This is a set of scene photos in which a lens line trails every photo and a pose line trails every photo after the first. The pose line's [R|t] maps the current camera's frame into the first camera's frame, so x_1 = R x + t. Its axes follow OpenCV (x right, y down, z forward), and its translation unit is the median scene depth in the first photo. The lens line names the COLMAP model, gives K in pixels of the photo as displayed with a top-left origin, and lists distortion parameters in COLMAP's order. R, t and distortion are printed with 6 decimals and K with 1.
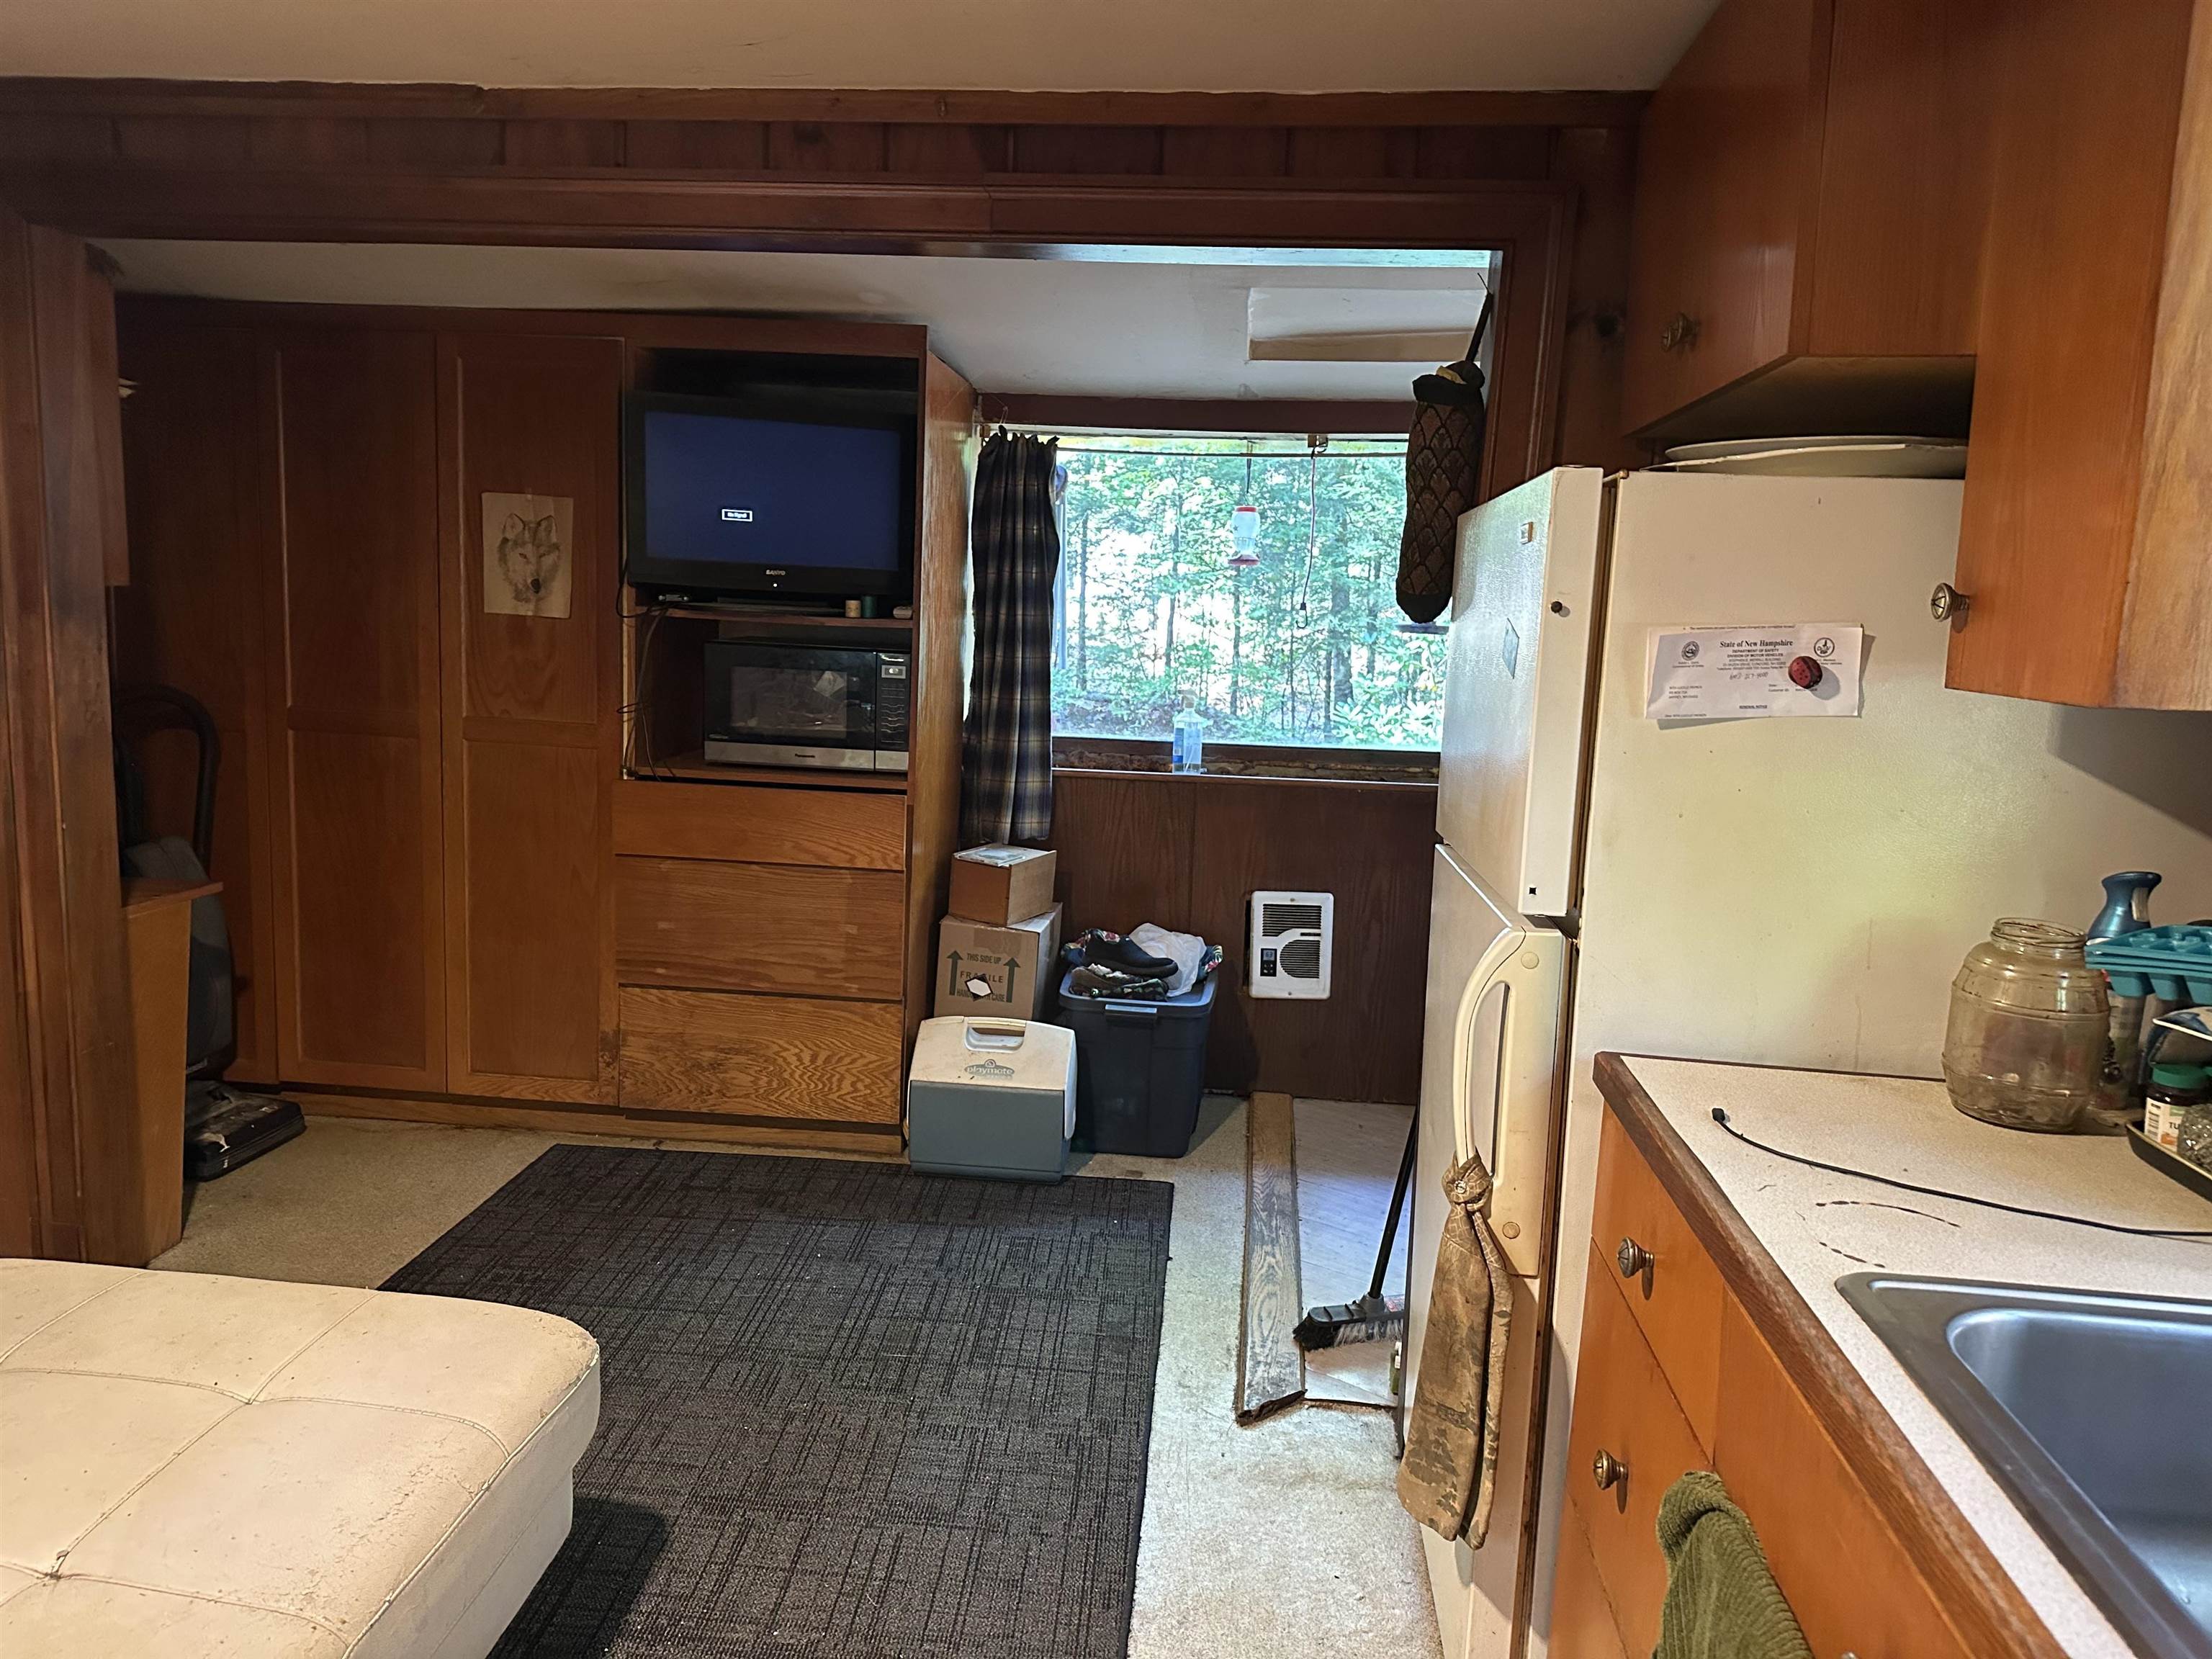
lens RADIAL K [[1513.3, 0, 1106.0], [0, 1513.3, 829.5], [0, 0, 1]] dist [0.137656, -0.233353]
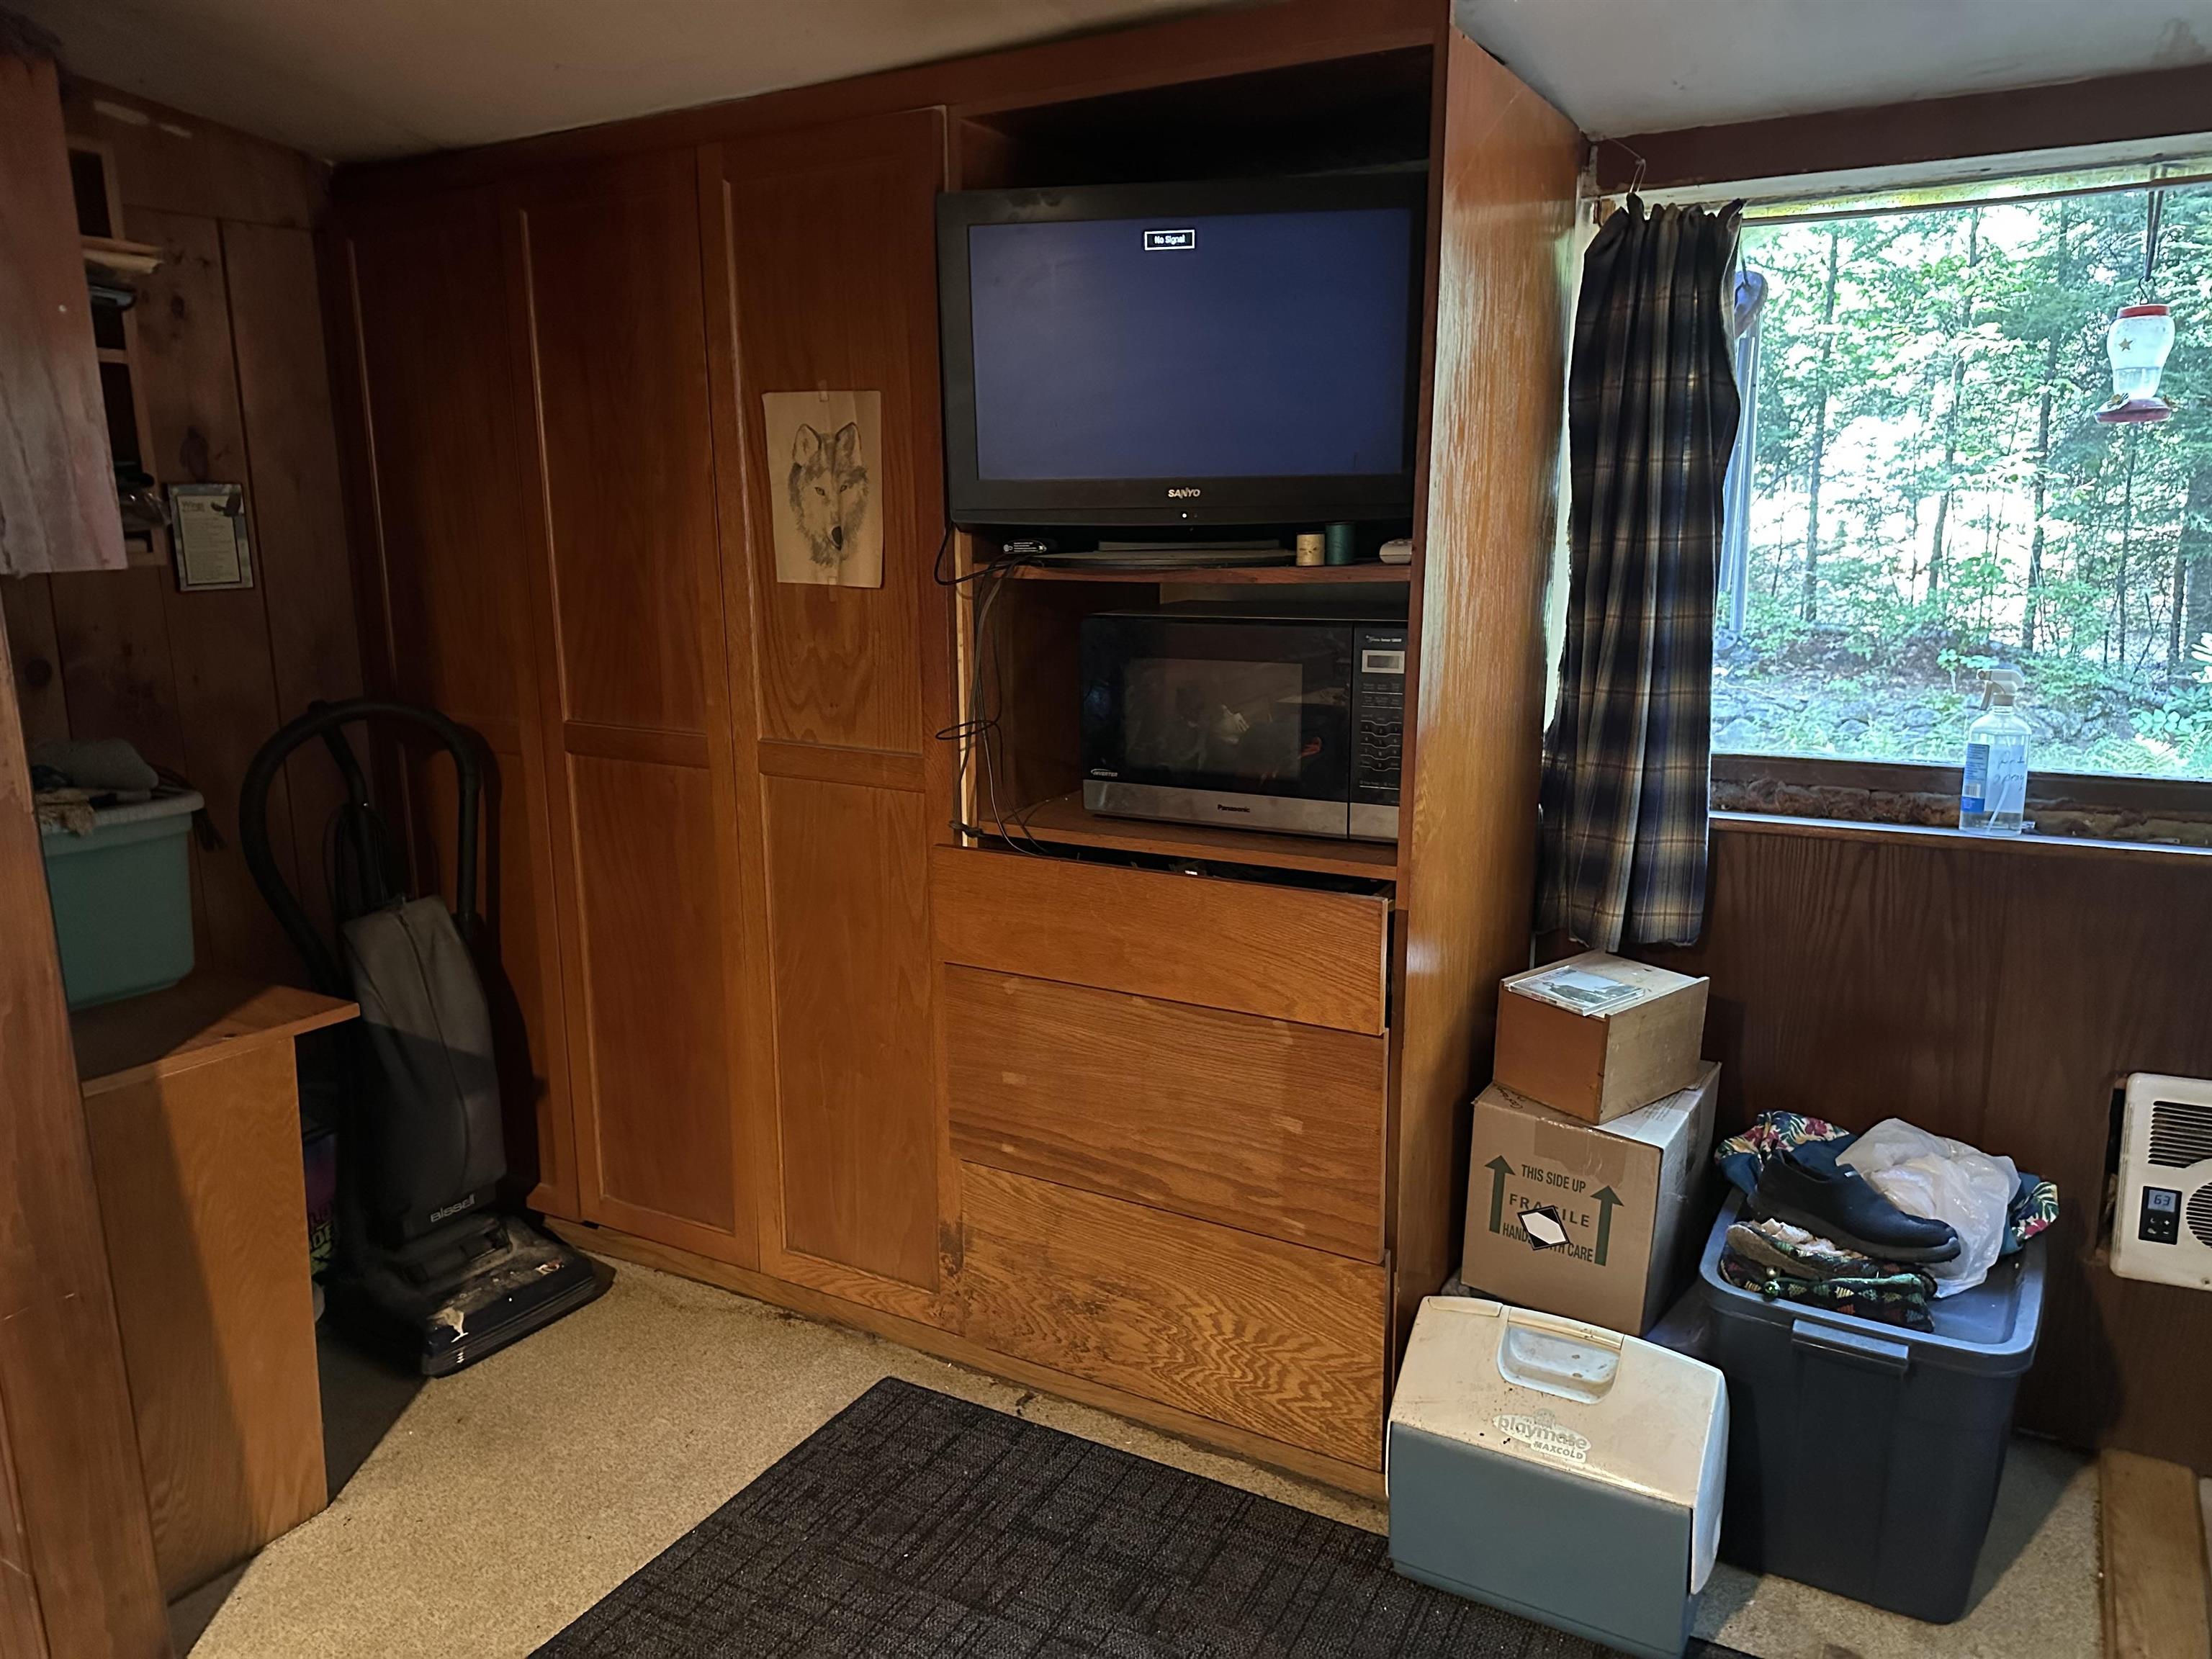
lens RADIAL K [[1523.1, 0, 1112.4], [0, 1523.1, 834.4], [0, 0, 1]] dist [0.092047, -0.126800]
pose [[0.905030, 0.035878, -0.423832, 0.006521], [-0.015417, 0.998548, 0.051606, -0.067638], [0.425068, -0.040171, 0.904270, 0.453298]]
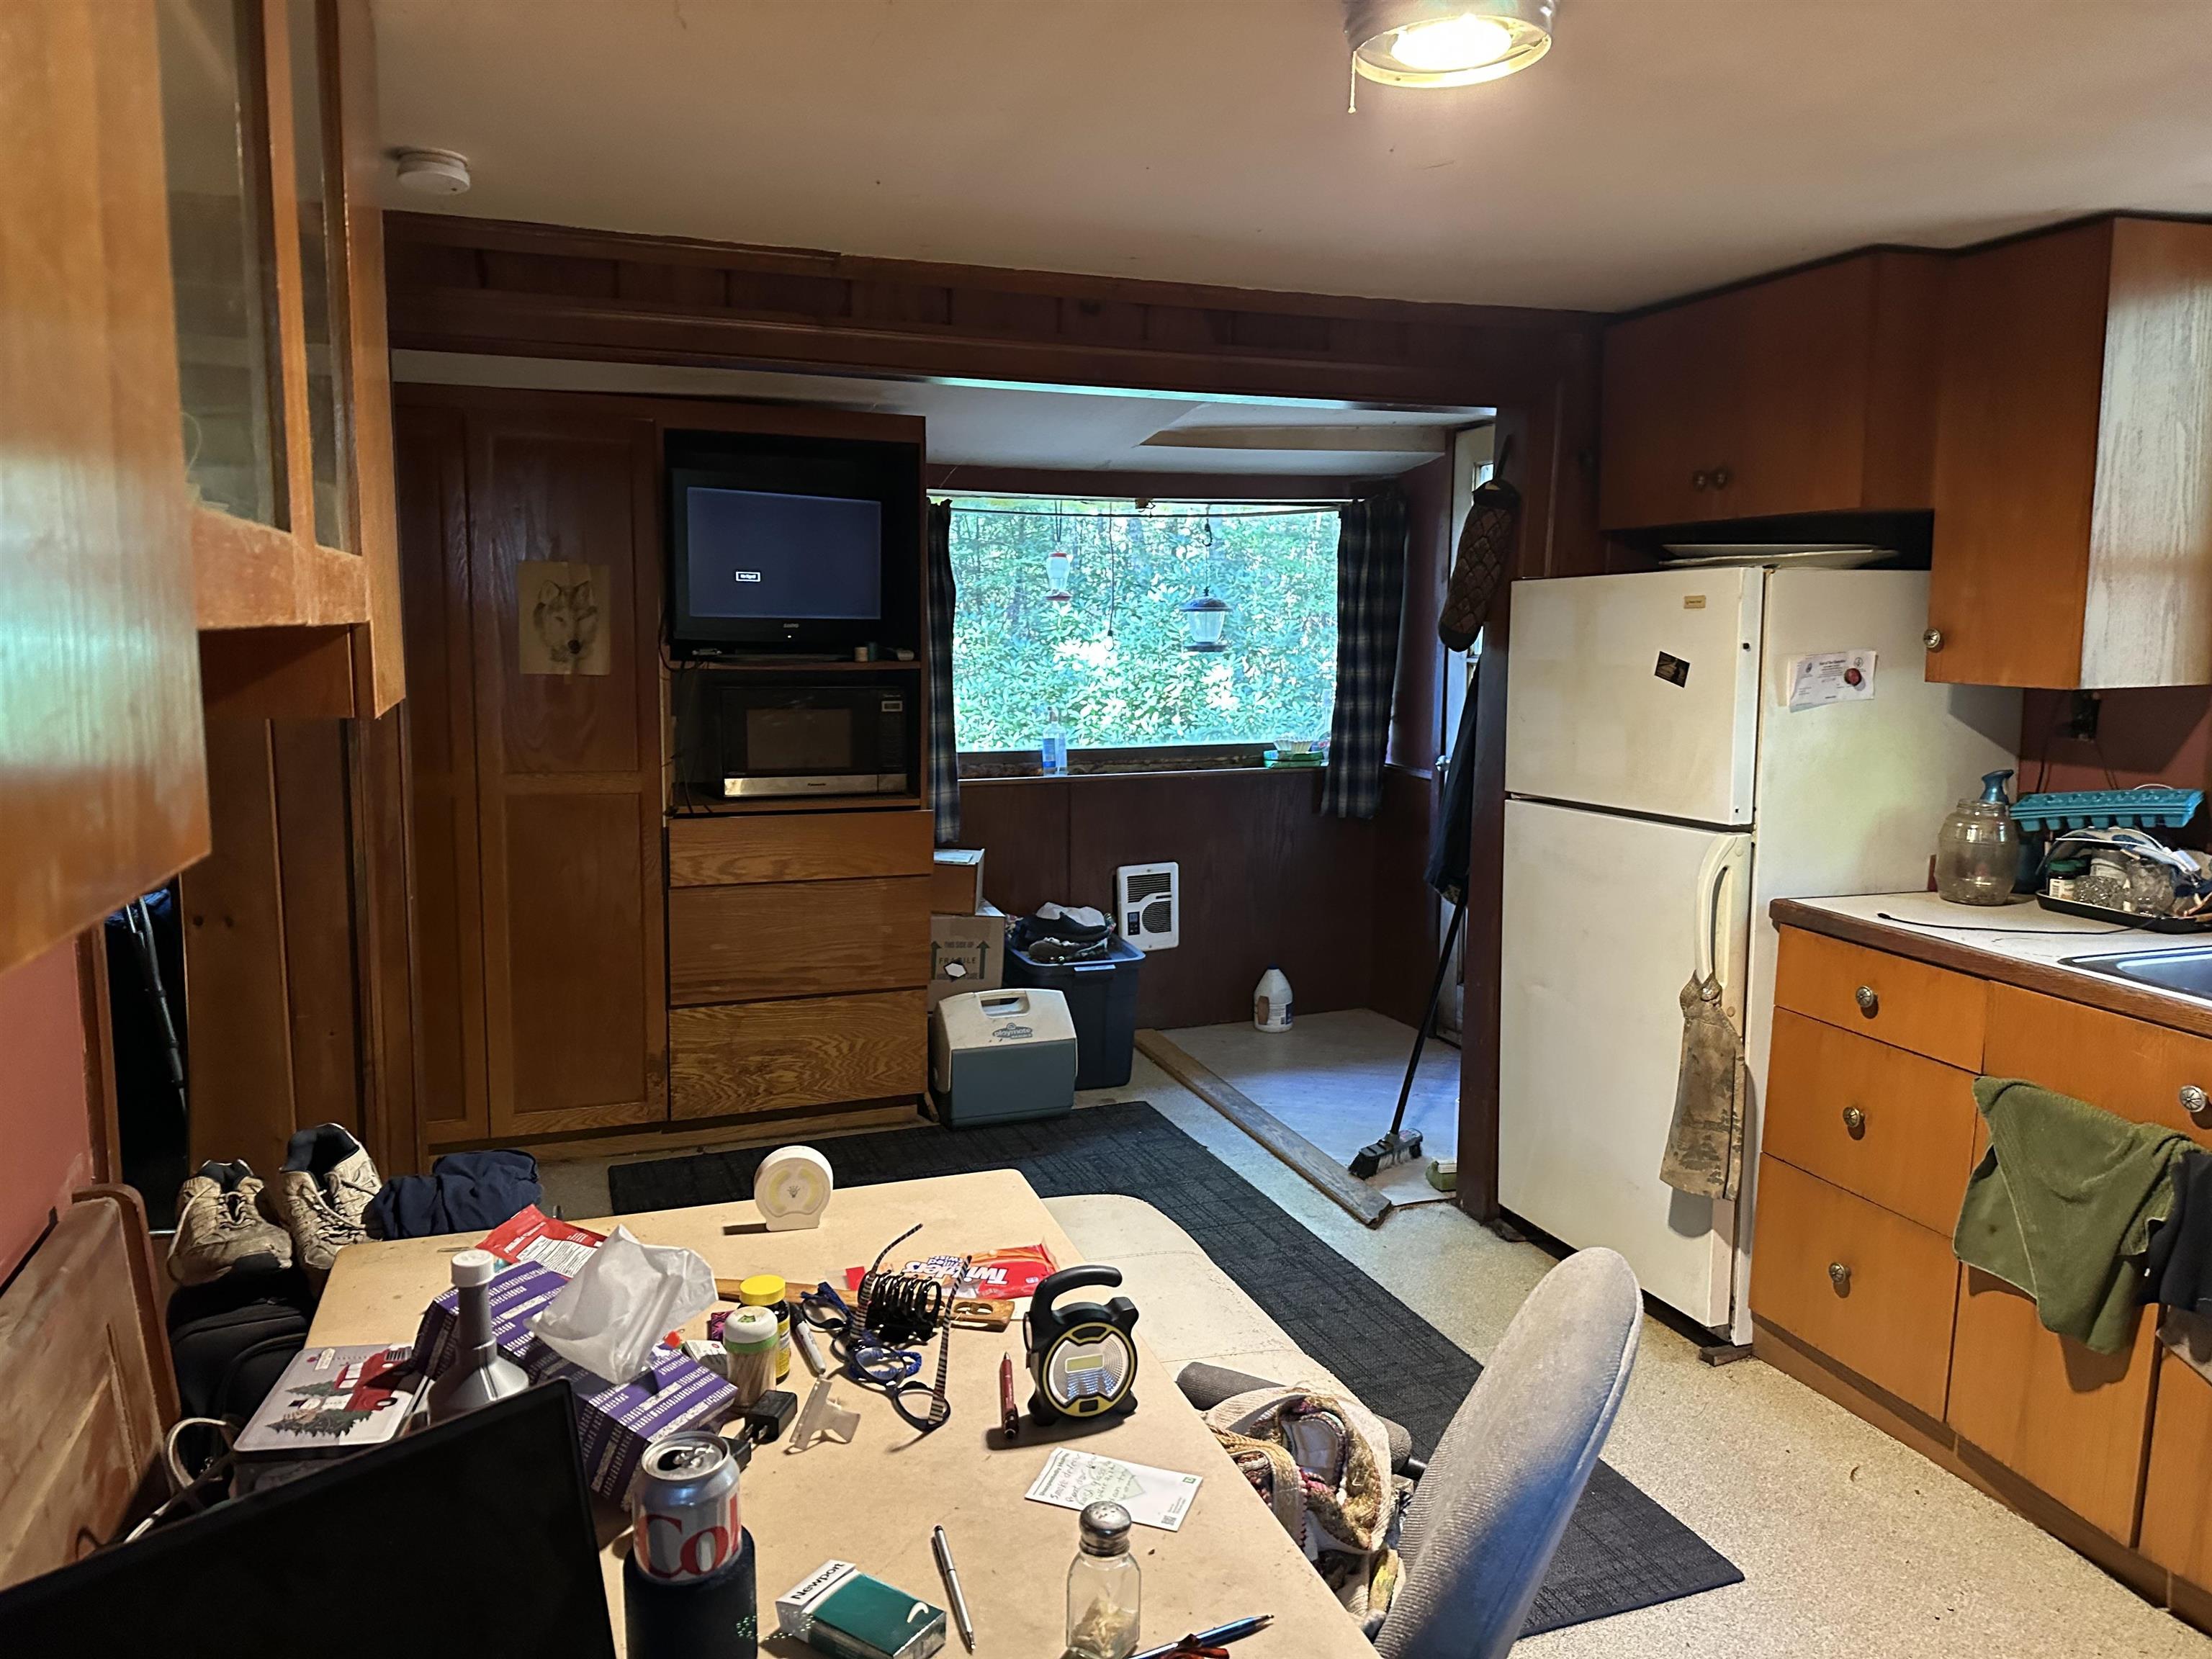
lens RADIAL K [[1510.9, 0, 1107.2], [0, 1510.9, 821.3], [0, 0, 1]] dist [0.115942, -0.089695]
pose [[0.902094, -0.091589, 0.421709, -0.481126], [0.093611, 0.995481, 0.015956, -0.018768], [-0.421264, 0.025083, 0.906591, -0.117979]]
